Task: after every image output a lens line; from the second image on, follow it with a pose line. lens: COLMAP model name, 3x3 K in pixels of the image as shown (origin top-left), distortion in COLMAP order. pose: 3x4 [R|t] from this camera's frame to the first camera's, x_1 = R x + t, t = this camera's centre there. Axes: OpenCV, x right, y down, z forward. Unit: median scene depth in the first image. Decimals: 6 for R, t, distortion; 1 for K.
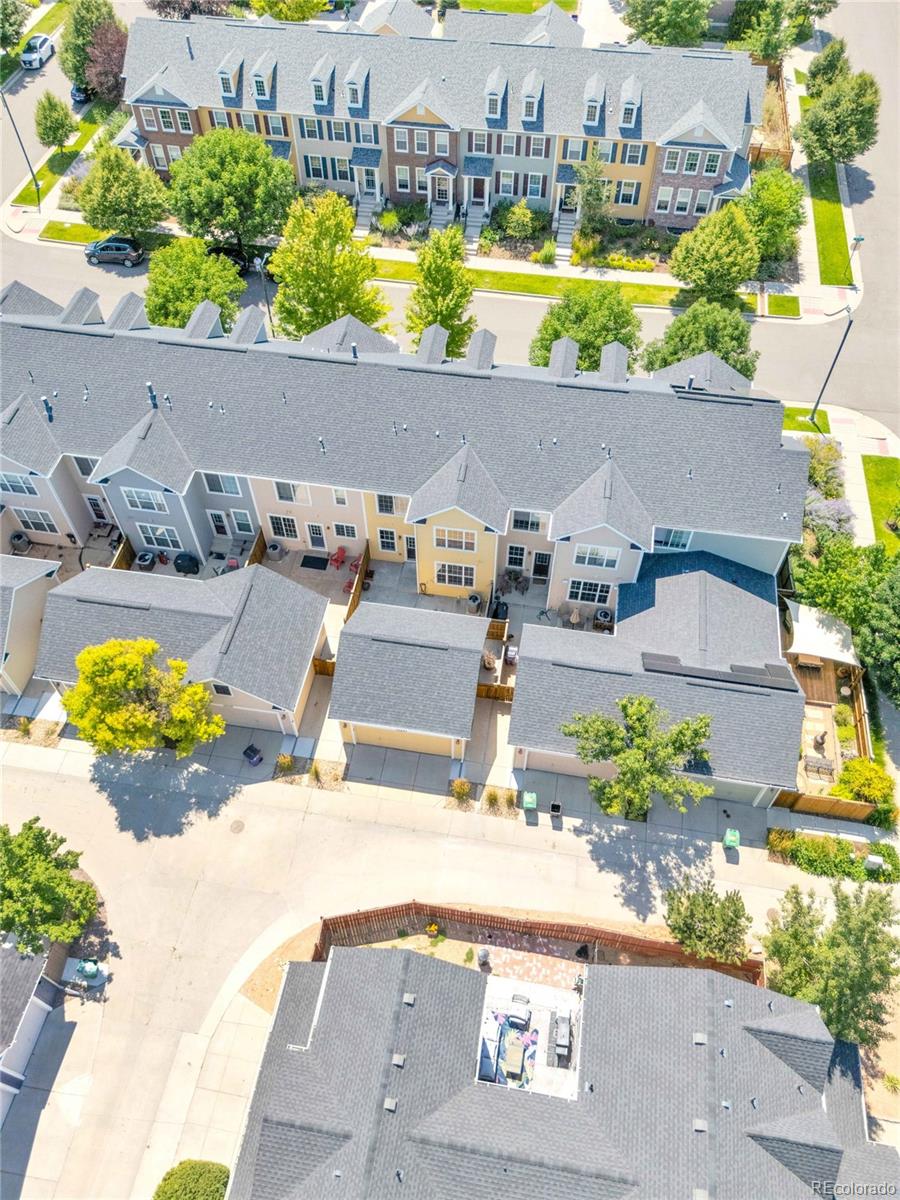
lens RADIAL K [[901.8, 0, 450.0], [0, 901.8, 600.0], [0, 0, 1]] dist [0.012131, -0.007306]
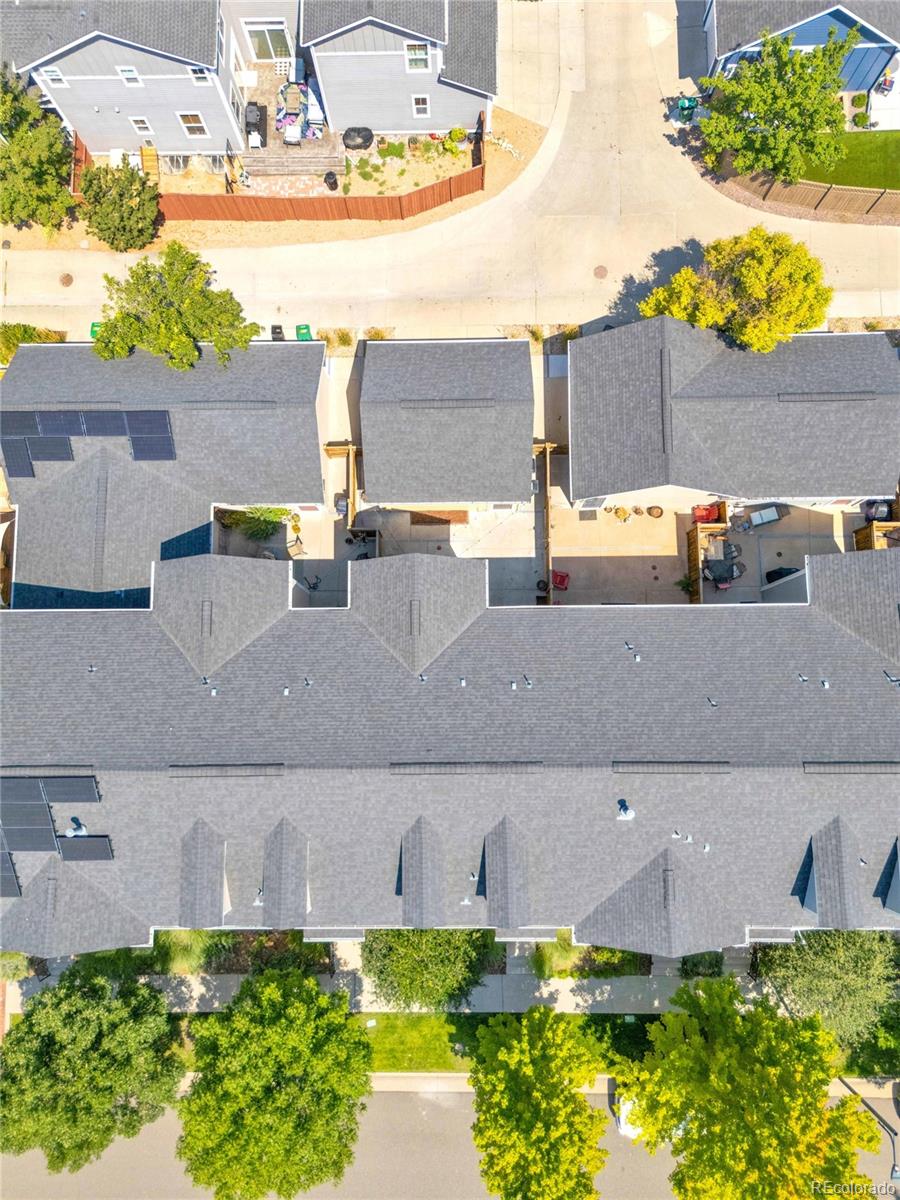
lens RADIAL K [[901.8, 0, 450.0], [0, 901.8, 600.0], [0, 0, 1]] dist [0.012131, -0.007306]
pose [[-0.985761, 0.168143, -0.001532, -0.014893], [-0.123466, -0.717594, 0.685431, -0.644953], [0.114151, 0.675860, 0.728136, 0.506154]]
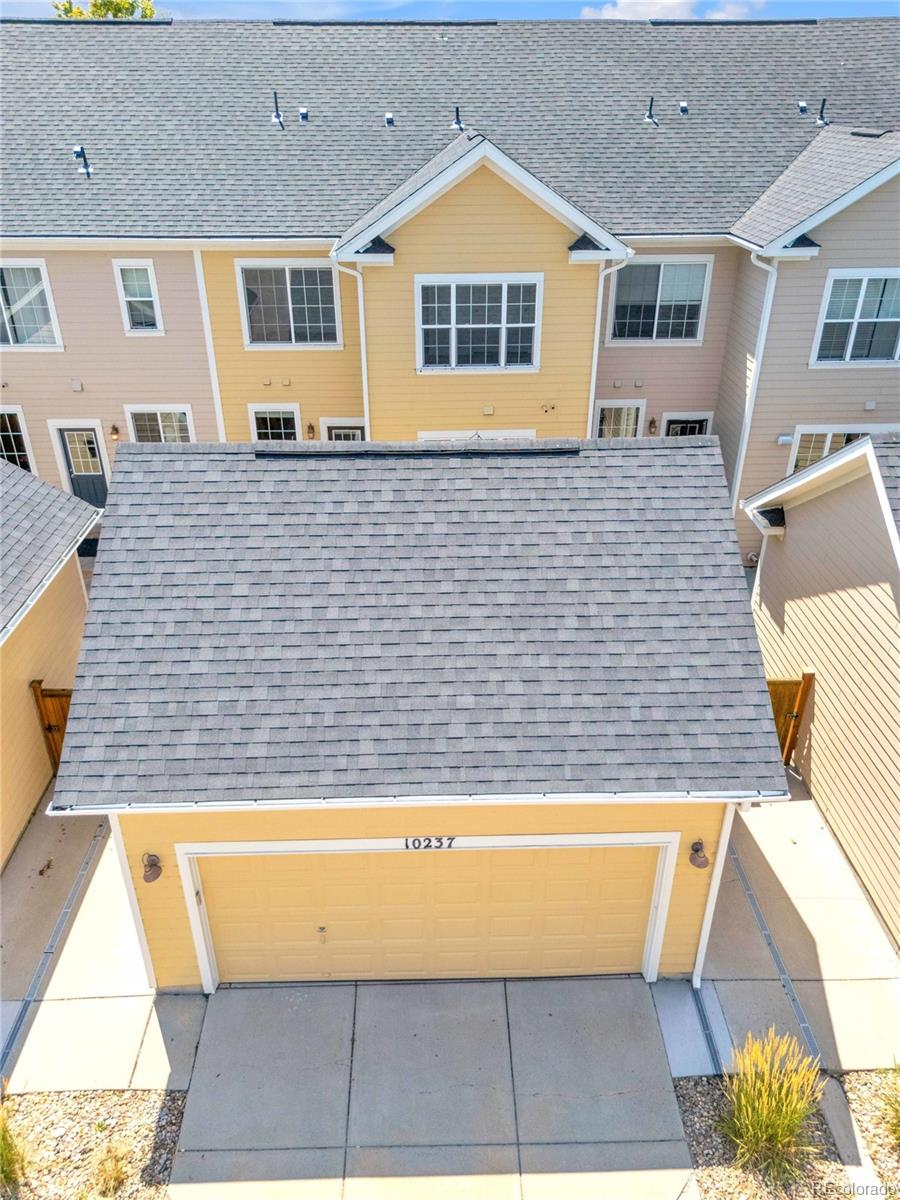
lens RADIAL K [[901.8, 0, 450.0], [0, 901.8, 600.0], [0, 0, 1]] dist [0.012131, -0.007306]
pose [[0.981379, -0.093064, 0.168029, -0.078157], [0.155156, 0.899770, -0.407849, 0.178790], [-0.113232, 0.426325, 0.897455, 0.777780]]
